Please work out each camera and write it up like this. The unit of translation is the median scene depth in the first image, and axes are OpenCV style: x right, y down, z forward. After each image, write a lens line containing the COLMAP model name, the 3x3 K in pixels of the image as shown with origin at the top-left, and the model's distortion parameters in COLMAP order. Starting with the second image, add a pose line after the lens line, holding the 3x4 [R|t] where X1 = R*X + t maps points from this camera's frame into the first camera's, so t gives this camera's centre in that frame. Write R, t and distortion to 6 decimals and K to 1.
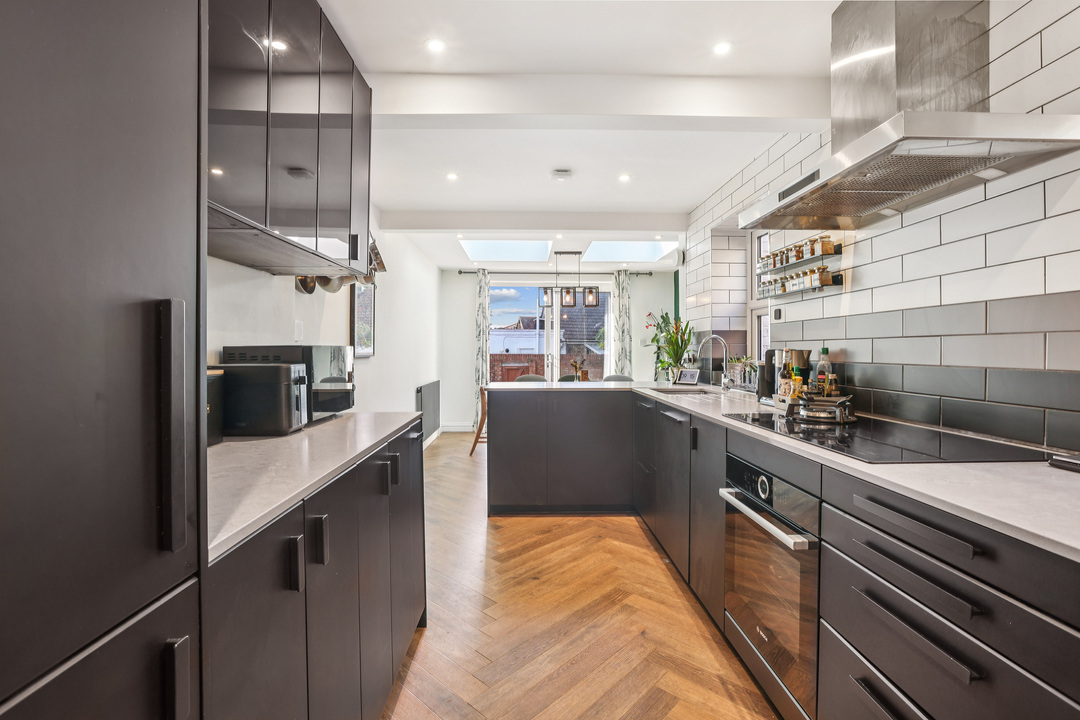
lens RADIAL K [[500.8, 0, 539.4], [0, 500.8, 355.0], [0, 0, 1]] dist [0.001018, 0.000095]
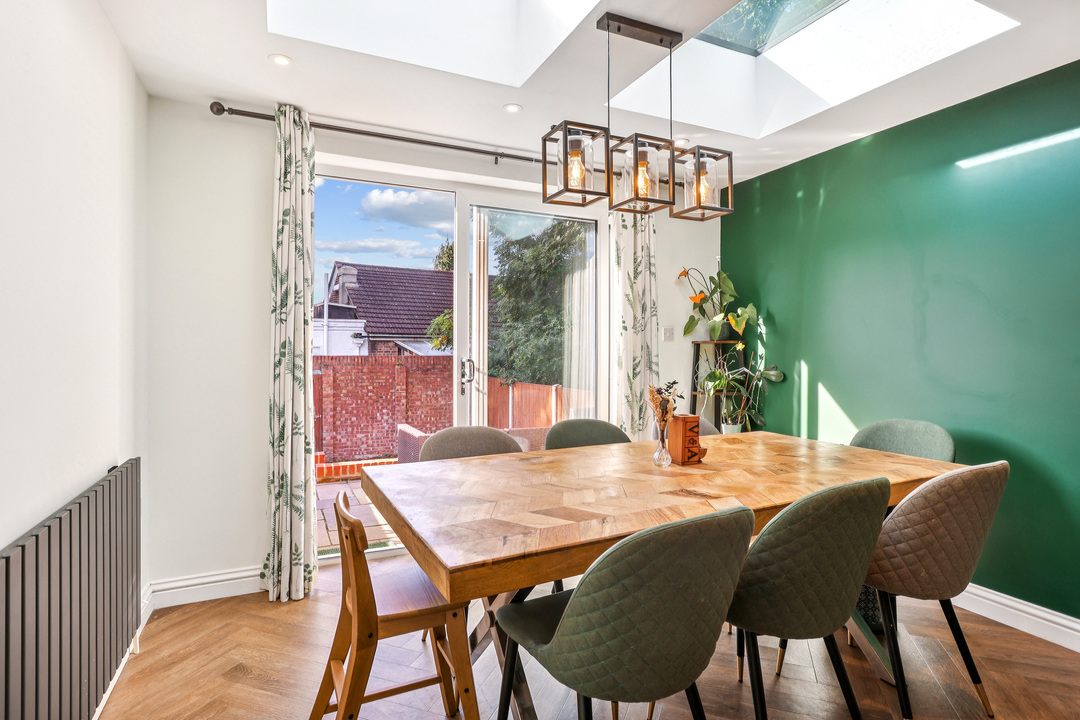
lens RADIAL K [[554.1, 0, 546.3], [0, 554.1, 353.1], [0, 0, 1]] dist [-0.016347, 0.001983]
pose [[0.913697, -0.003590, 0.406380, -0.108567], [0.004308, 0.999990, -0.000853, -0.007198], [-0.406373, 0.002530, 0.913704, 0.591815]]
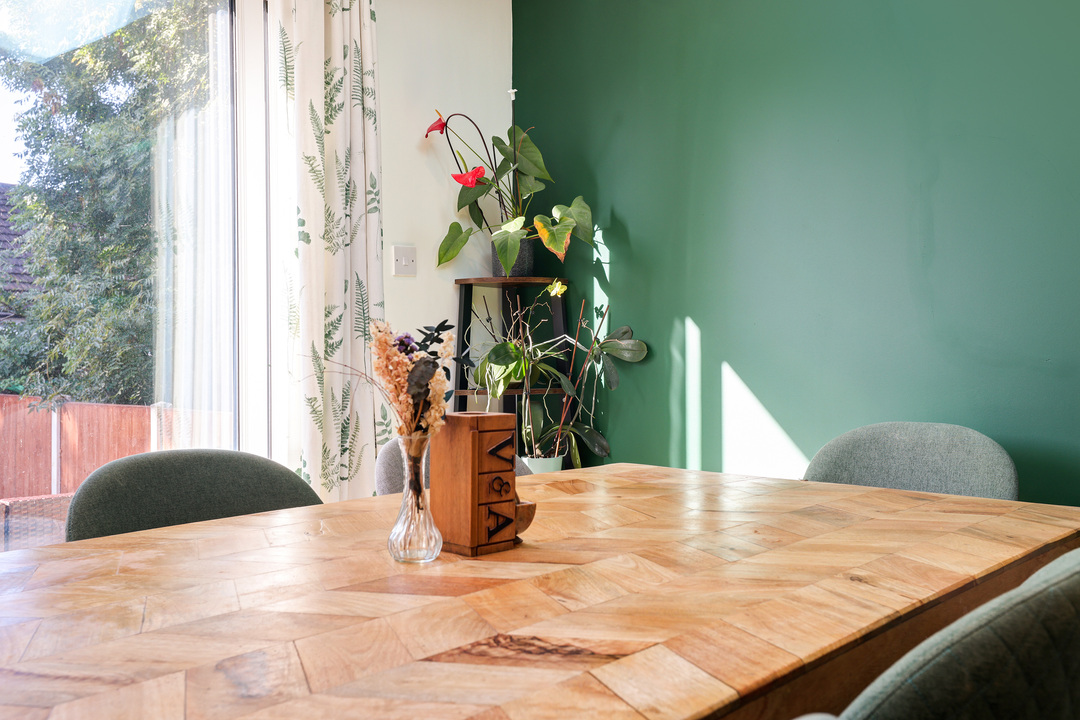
lens RADIAL K [[1016.2, 0, 544.8], [0, 1016.2, 362.2], [0, 0, 1]] dist [0.021102, 0.000000]
pose [[0.705230, -0.017130, 0.708771, -0.051867], [0.011273, 0.999853, 0.012949, 0.012582], [-0.708889, -0.001142, 0.705319, 0.681034]]
